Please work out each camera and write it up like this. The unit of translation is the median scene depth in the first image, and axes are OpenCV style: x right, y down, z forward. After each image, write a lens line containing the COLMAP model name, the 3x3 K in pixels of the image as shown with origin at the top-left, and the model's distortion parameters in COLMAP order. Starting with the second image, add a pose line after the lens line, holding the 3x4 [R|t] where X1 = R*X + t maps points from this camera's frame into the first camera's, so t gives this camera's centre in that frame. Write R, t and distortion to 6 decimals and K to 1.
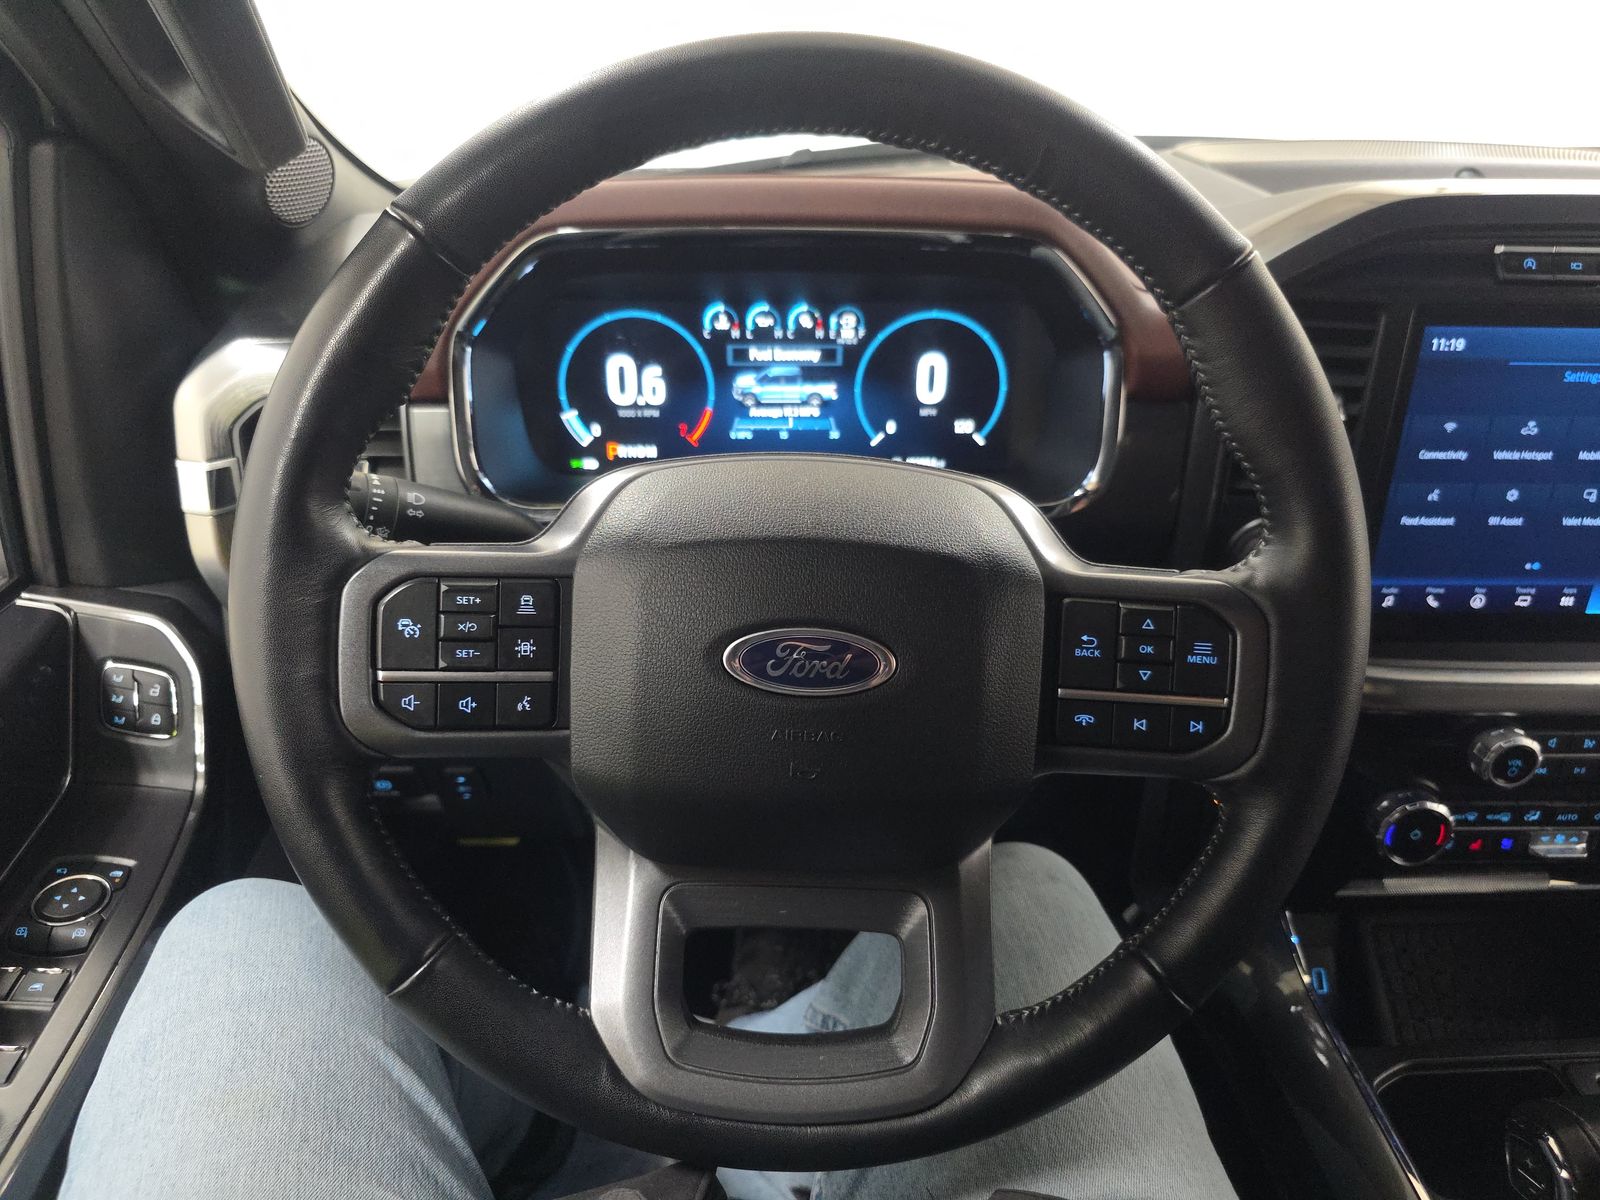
lens RADIAL K [[1058.4, 0, 795.1], [0, 1058.4, 593.4], [0, 0, 1]] dist [0.039301, -0.036013]
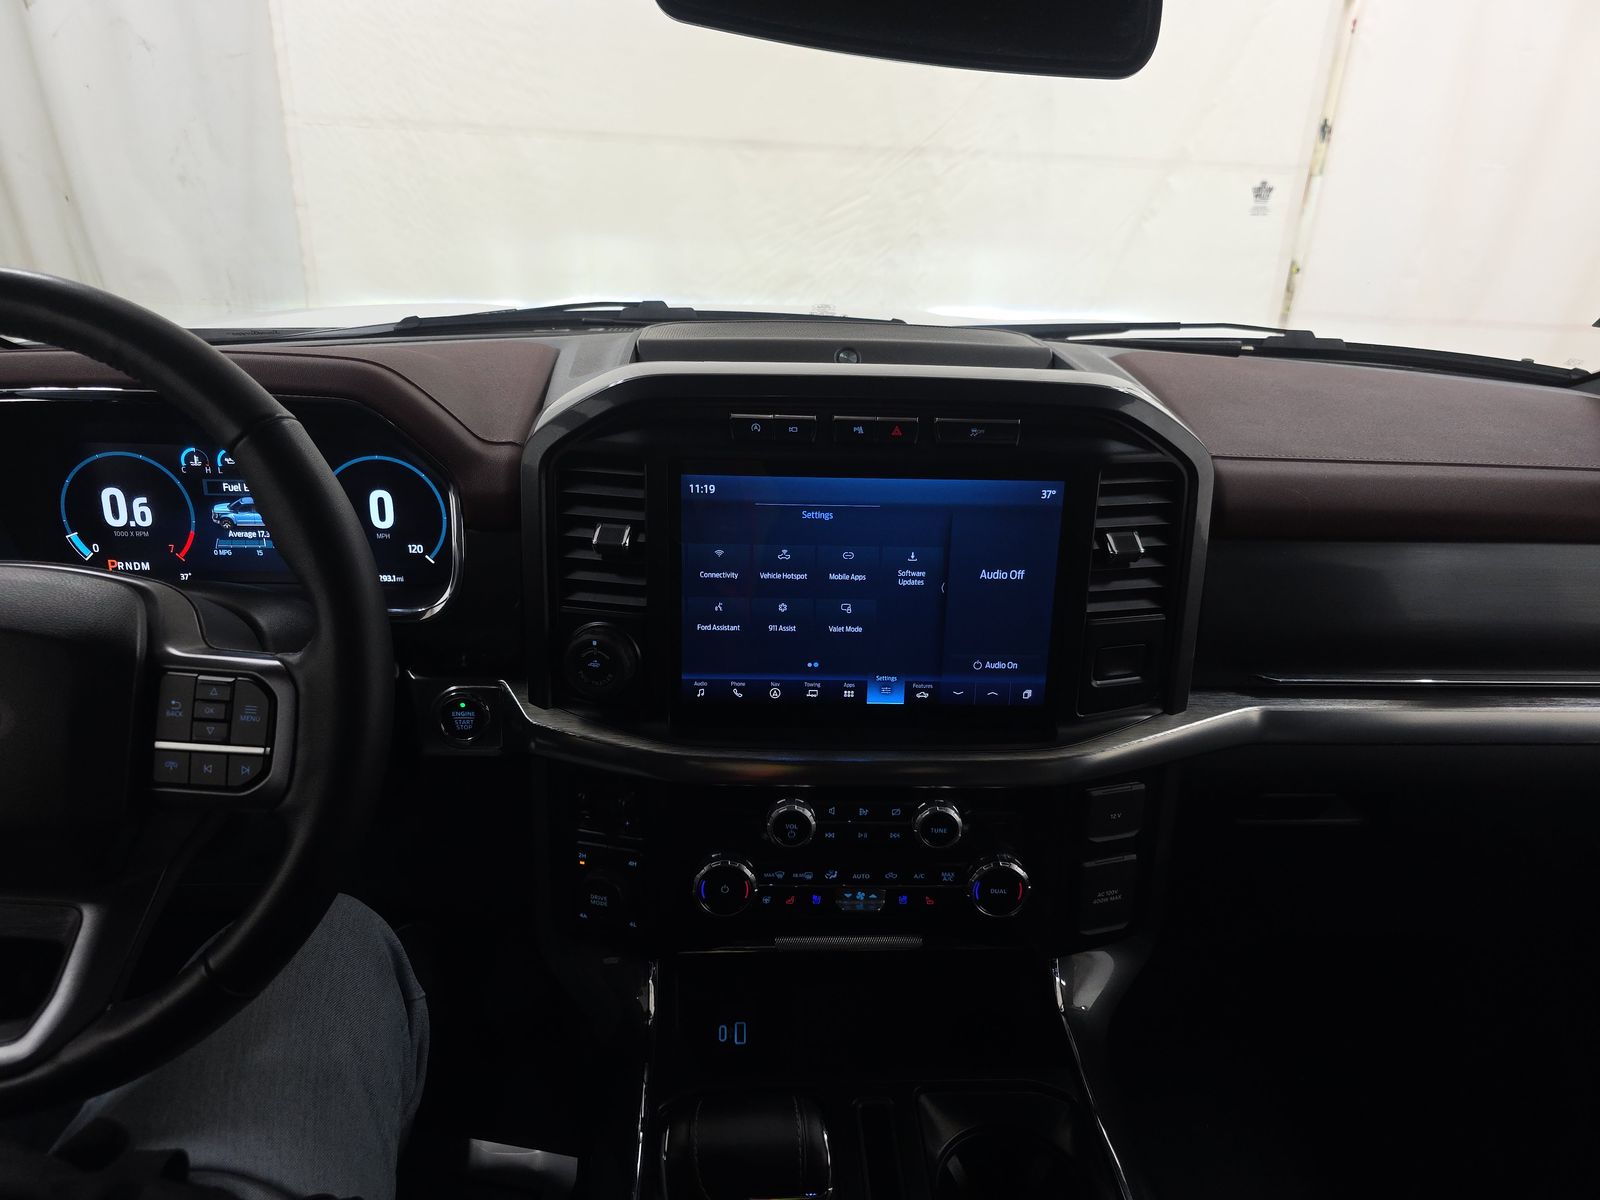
lens RADIAL K [[1058.4, 0, 795.1], [0, 1058.4, 593.4], [0, 0, 1]] dist [0.039301, -0.036013]
pose [[0.999913, 0.009998, 0.008620, 0.604484], [-0.008935, 0.993257, -0.115584, 0.031303], [-0.009717, 0.115497, 0.993260, -0.207791]]
